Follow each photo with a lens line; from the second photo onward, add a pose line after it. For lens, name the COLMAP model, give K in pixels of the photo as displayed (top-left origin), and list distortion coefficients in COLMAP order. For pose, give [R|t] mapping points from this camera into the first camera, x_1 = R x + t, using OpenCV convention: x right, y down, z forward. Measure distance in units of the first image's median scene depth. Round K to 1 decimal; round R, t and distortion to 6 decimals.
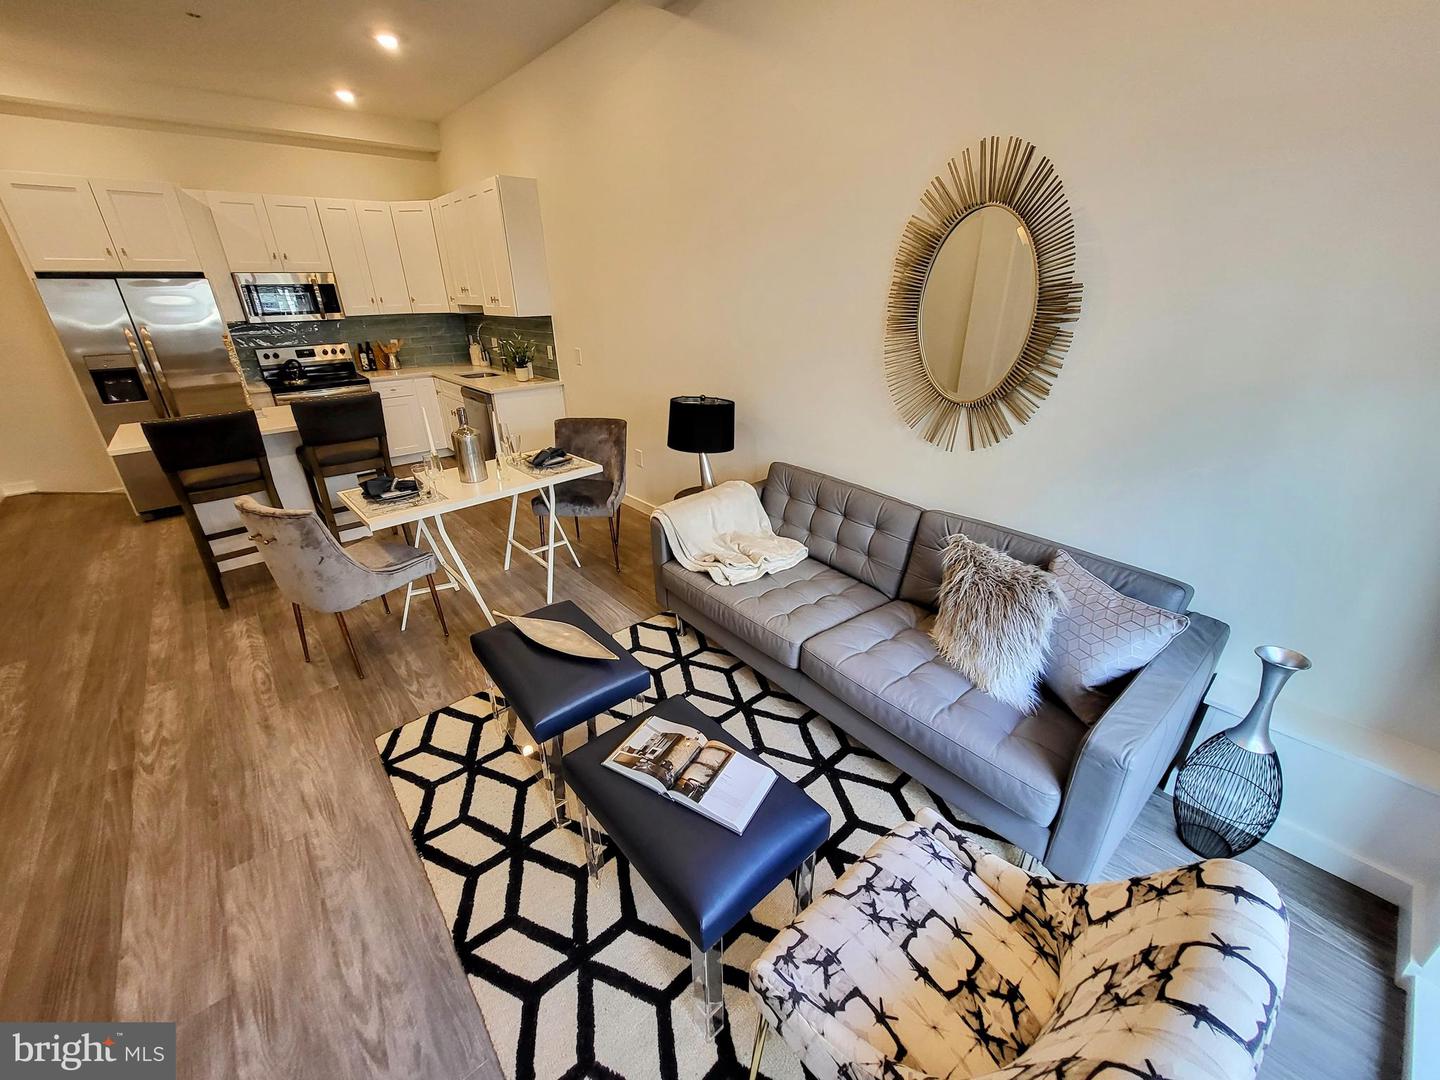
lens RADIAL K [[569.8, 0, 711.3], [0, 569.8, 533.6], [0, 0, 1]] dist [0.000399, -0.000076]
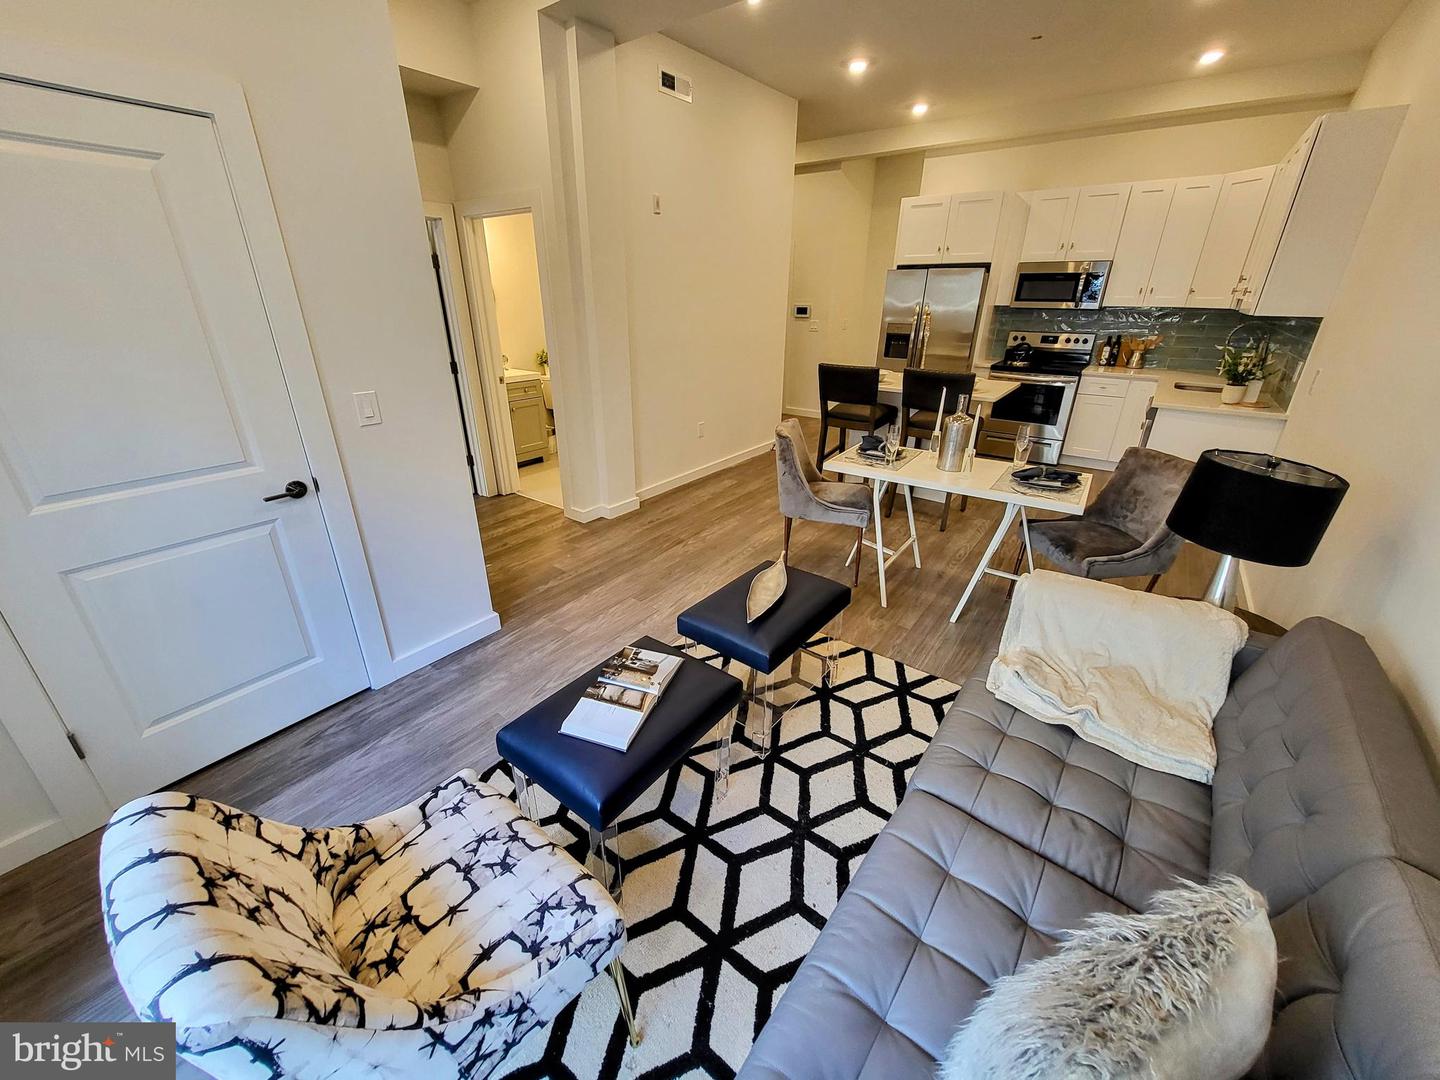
lens RADIAL K [[567.2, 0, 705.0], [0, 567.2, 531.3], [0, 0, 1]] dist [0.007294, 0.000235]
pose [[0.207046, 0.400941, -0.892400, 0.285019], [-0.394244, 0.869017, 0.298967, -0.086851], [0.895379, 0.289924, 0.337995, 0.214885]]
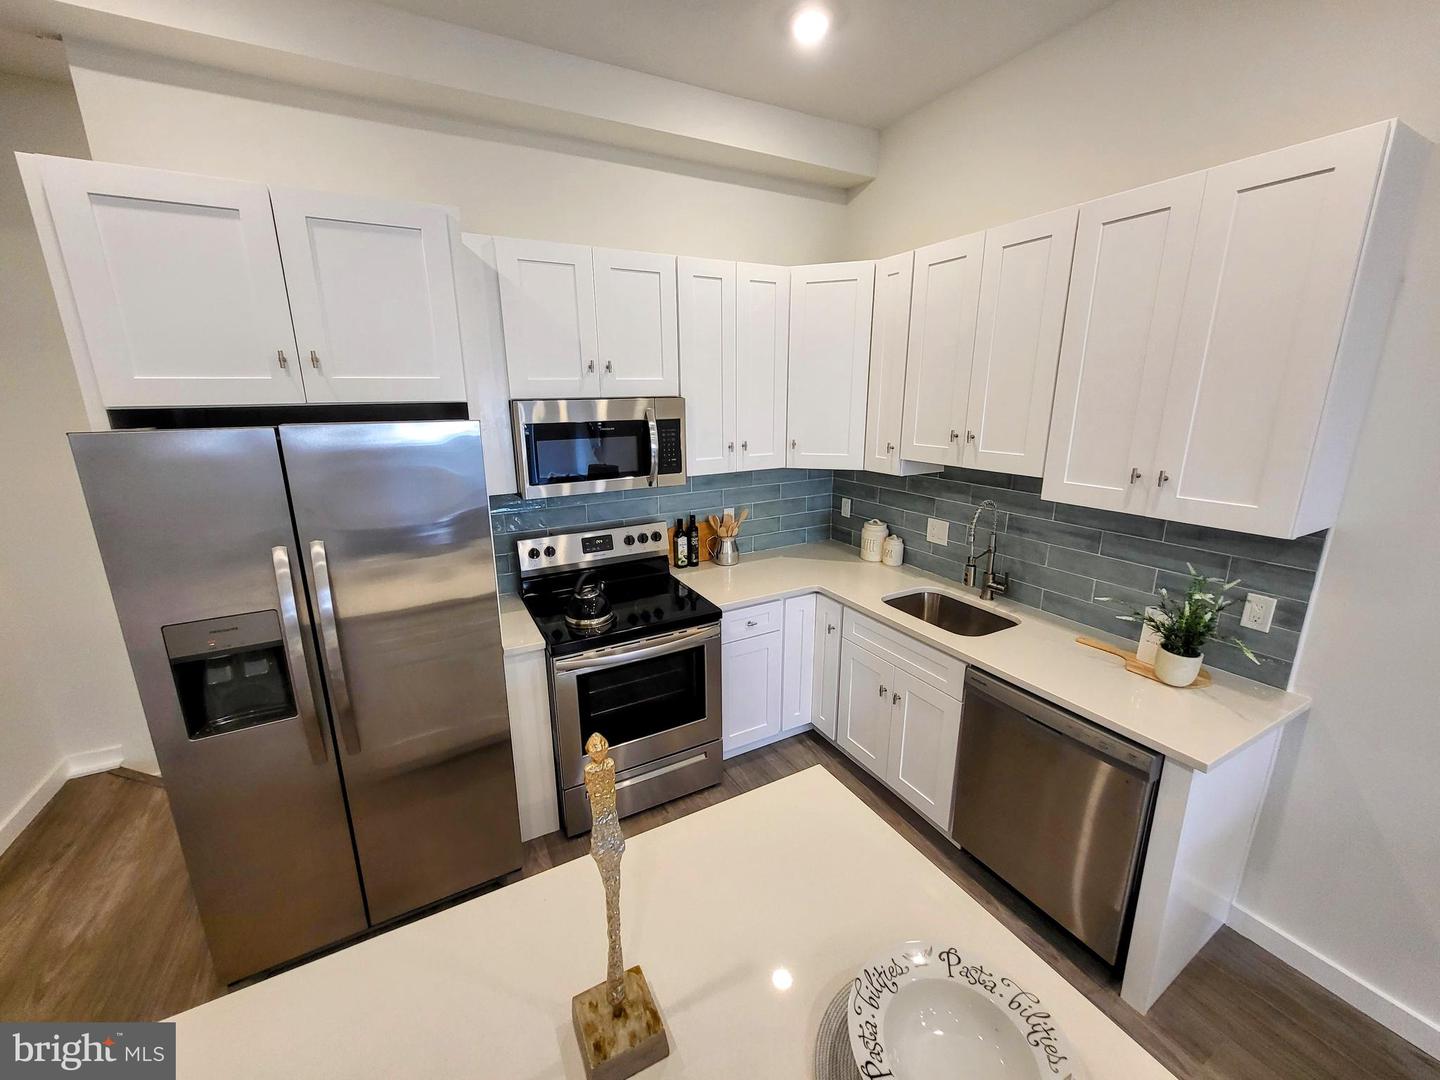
lens RADIAL K [[569.8, 0, 711.3], [0, 569.8, 533.6], [0, 0, 1]] dist [0.000399, -0.000076]
pose [[0.977773, 0.058444, -0.201357, -0.616220], [-0.089885, 0.984480, -0.150729, -0.310938], [0.189423, 0.165478, 0.967851, 0.631560]]
